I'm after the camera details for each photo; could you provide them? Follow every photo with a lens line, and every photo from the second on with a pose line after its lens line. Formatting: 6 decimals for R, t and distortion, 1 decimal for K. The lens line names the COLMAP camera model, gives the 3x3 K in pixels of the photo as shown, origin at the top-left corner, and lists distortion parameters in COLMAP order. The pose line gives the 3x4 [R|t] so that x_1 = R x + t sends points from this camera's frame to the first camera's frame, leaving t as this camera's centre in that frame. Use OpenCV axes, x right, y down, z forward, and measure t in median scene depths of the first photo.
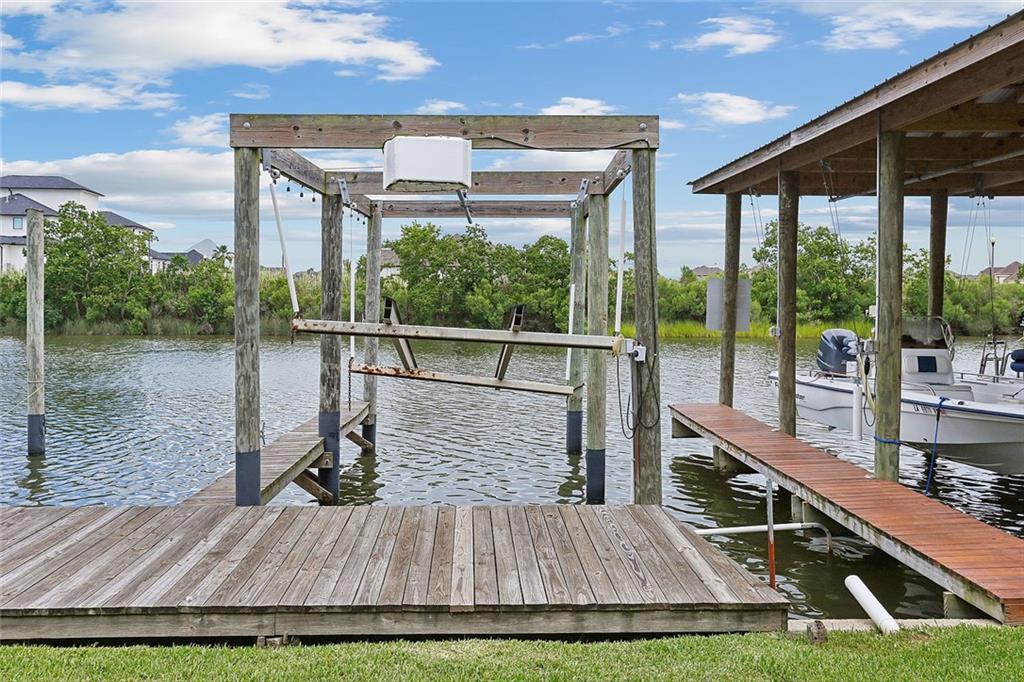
lens RADIAL K [[913.5, 0, 515.4], [0, 913.5, 298.2], [0, 0, 1]] dist [-0.004207, 0.037825]
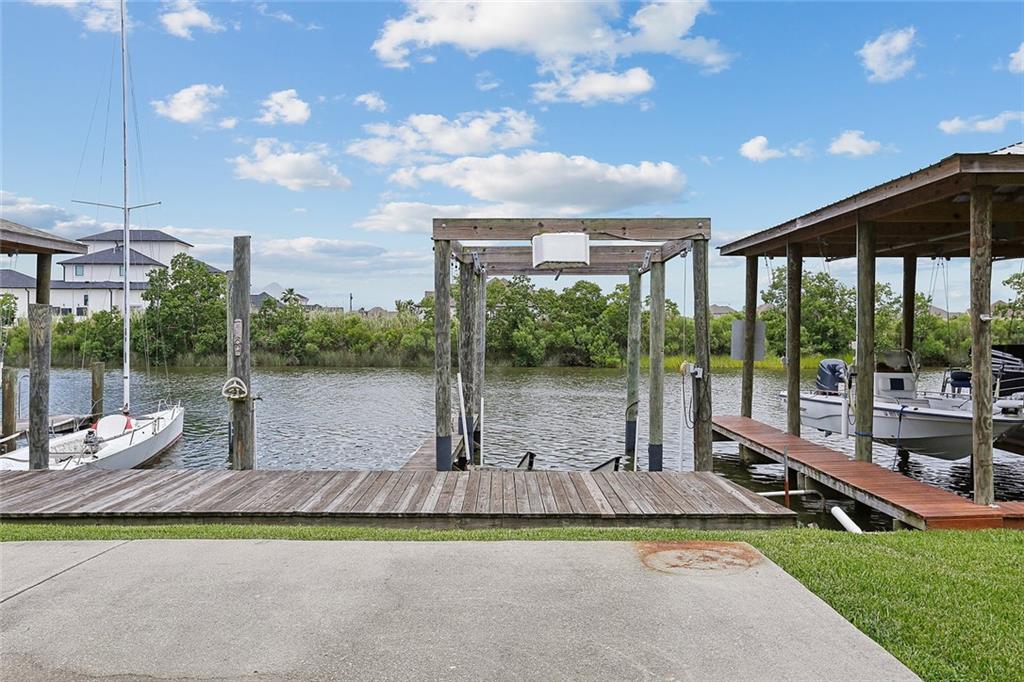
lens RADIAL K [[839.5, 0, 512.2], [0, 839.5, 336.3], [0, 0, 1]] dist [-0.015014, 0.010019]
pose [[0.999513, -0.001292, -0.031168, -0.110143], [0.001376, 0.999996, 0.002665, -0.004378], [0.031165, -0.002707, 0.999511, -0.347829]]
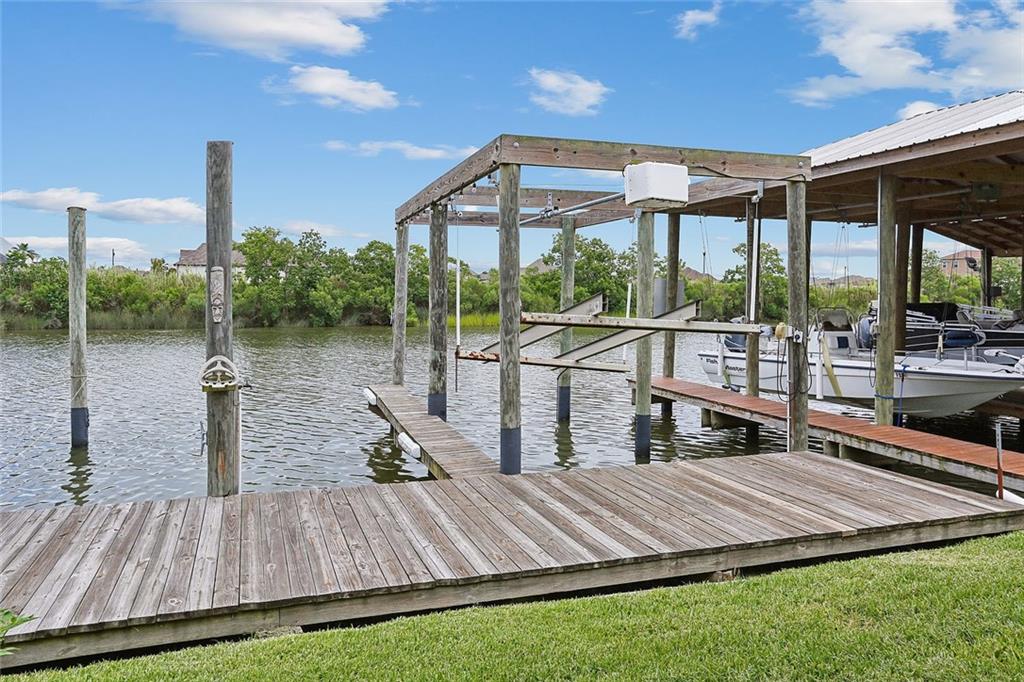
lens RADIAL K [[767.2, 0, 520.6], [0, 767.2, 295.7], [0, 0, 1]] dist [-0.019492, 0.028559]
pose [[0.952195, -0.000037, 0.305491, -0.481956], [-0.000562, 0.999998, 0.001873, -0.000393], [-0.305490, -0.001955, 0.952193, 0.061015]]
